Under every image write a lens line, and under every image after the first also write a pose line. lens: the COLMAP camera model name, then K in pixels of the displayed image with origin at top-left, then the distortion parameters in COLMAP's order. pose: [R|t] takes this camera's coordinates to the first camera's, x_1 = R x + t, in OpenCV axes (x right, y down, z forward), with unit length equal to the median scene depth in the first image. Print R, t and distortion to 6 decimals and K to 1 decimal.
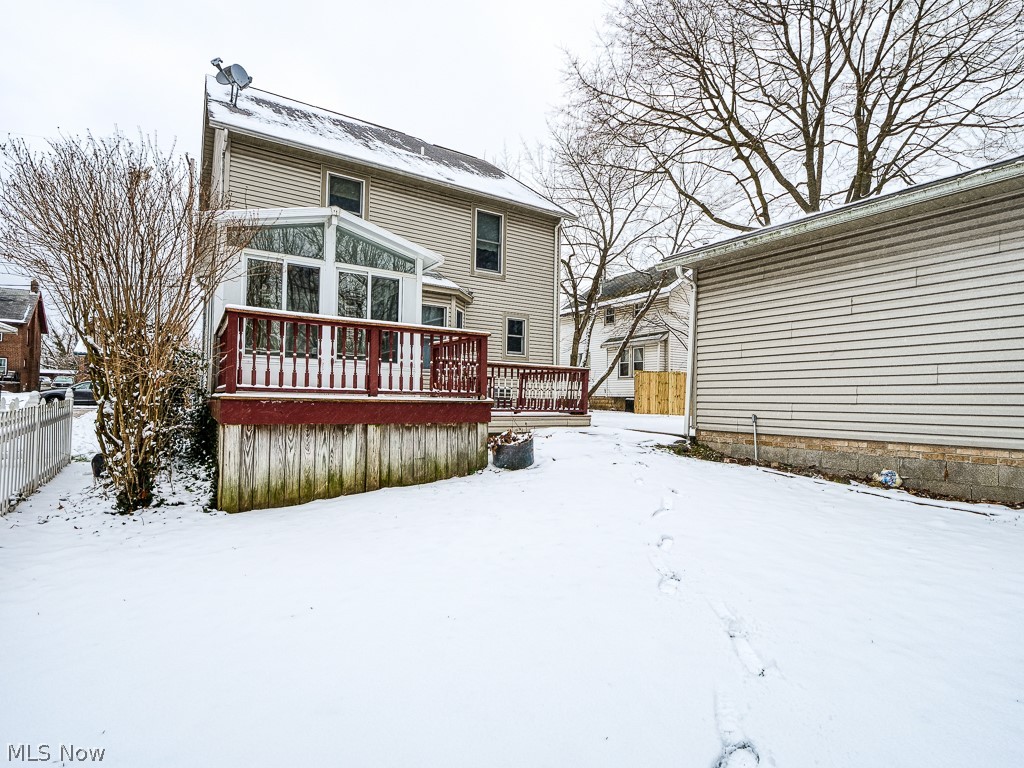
lens RADIAL K [[497.3, 0, 514.2], [0, 497.3, 382.9], [0, 0, 1]] dist [-0.011234, -0.002132]
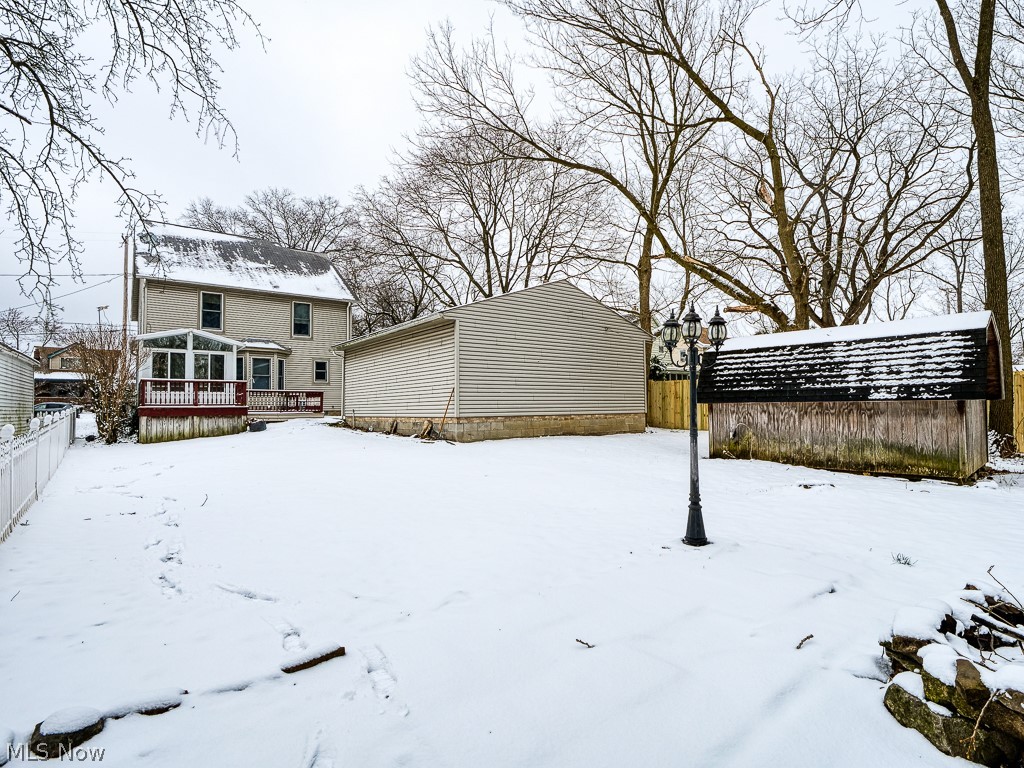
lens RADIAL K [[497.3, 0, 509.5], [0, 497.3, 384.0], [0, 0, 1]] dist [-0.011234, -0.002132]
pose [[0.996479, -0.027095, 0.079348, 1.151809], [0.028255, 0.999509, -0.013531, -0.010333], [-0.078942, 0.015725, 0.996755, -1.774231]]
